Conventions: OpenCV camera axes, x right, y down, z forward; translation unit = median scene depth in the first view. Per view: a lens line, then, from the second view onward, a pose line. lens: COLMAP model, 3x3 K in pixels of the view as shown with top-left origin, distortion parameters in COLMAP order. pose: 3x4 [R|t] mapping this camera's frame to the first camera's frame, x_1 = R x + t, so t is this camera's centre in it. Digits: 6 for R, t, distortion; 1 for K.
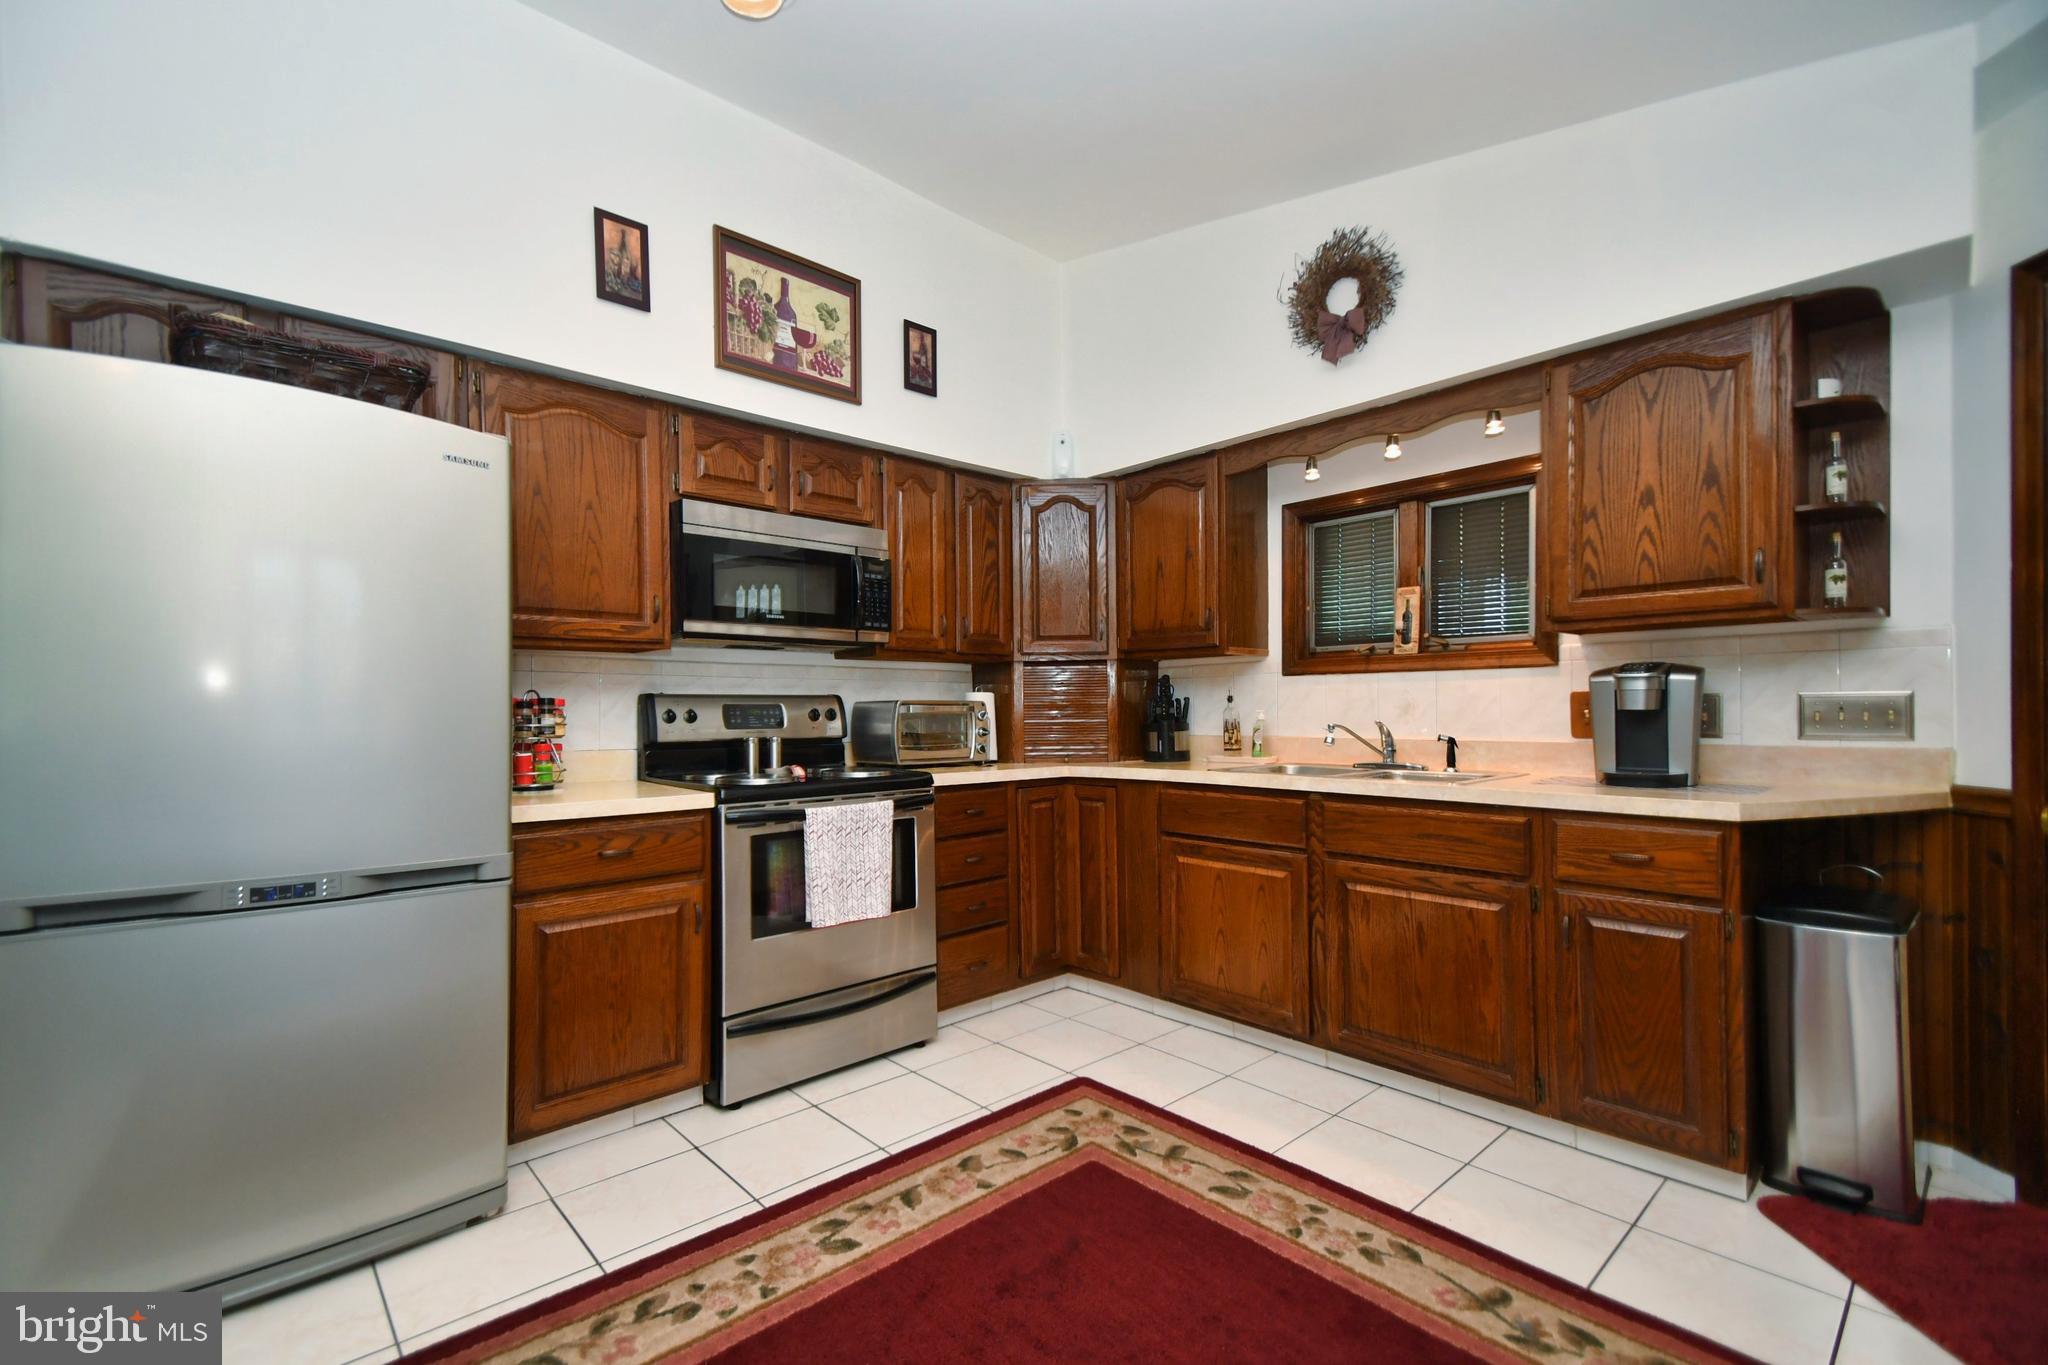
lens RADIAL K [[872.6, 0, 977.1], [0, 872.6, 712.3], [0, 0, 1]] dist [0.016971, -0.015119]
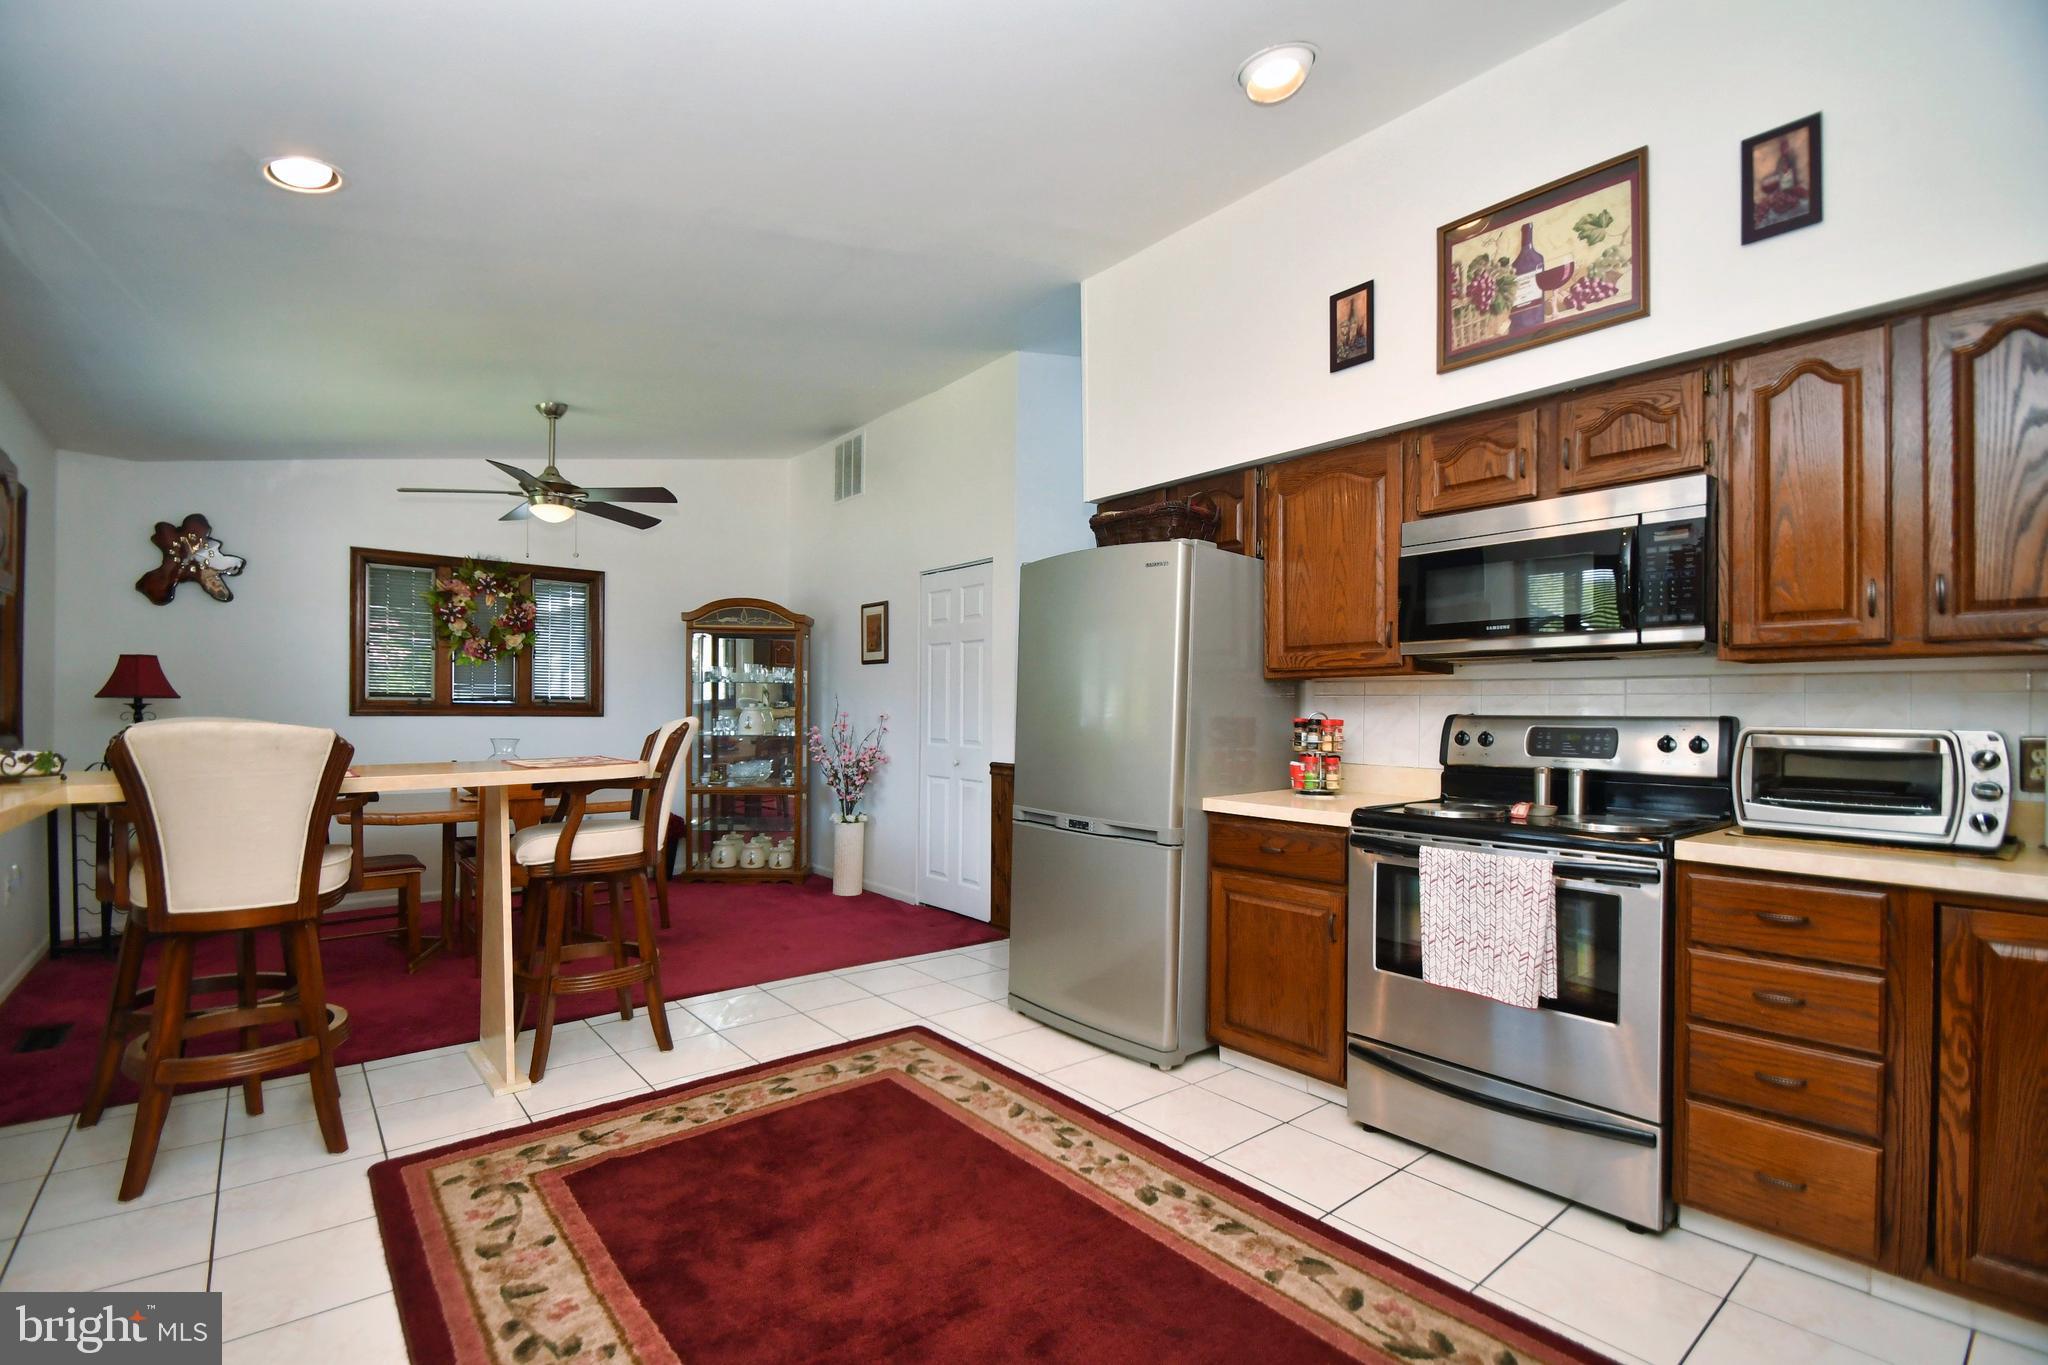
lens RADIAL K [[889.8, 0, 1019.7], [0, 889.8, 710.7], [0, 0, 1]] dist [0.010505, -0.017201]
pose [[-0.022234, 0.005813, -0.999736, 0.732328], [-0.009180, 0.999940, 0.006019, -0.031051], [0.999711, 0.009311, -0.022180, 0.603498]]
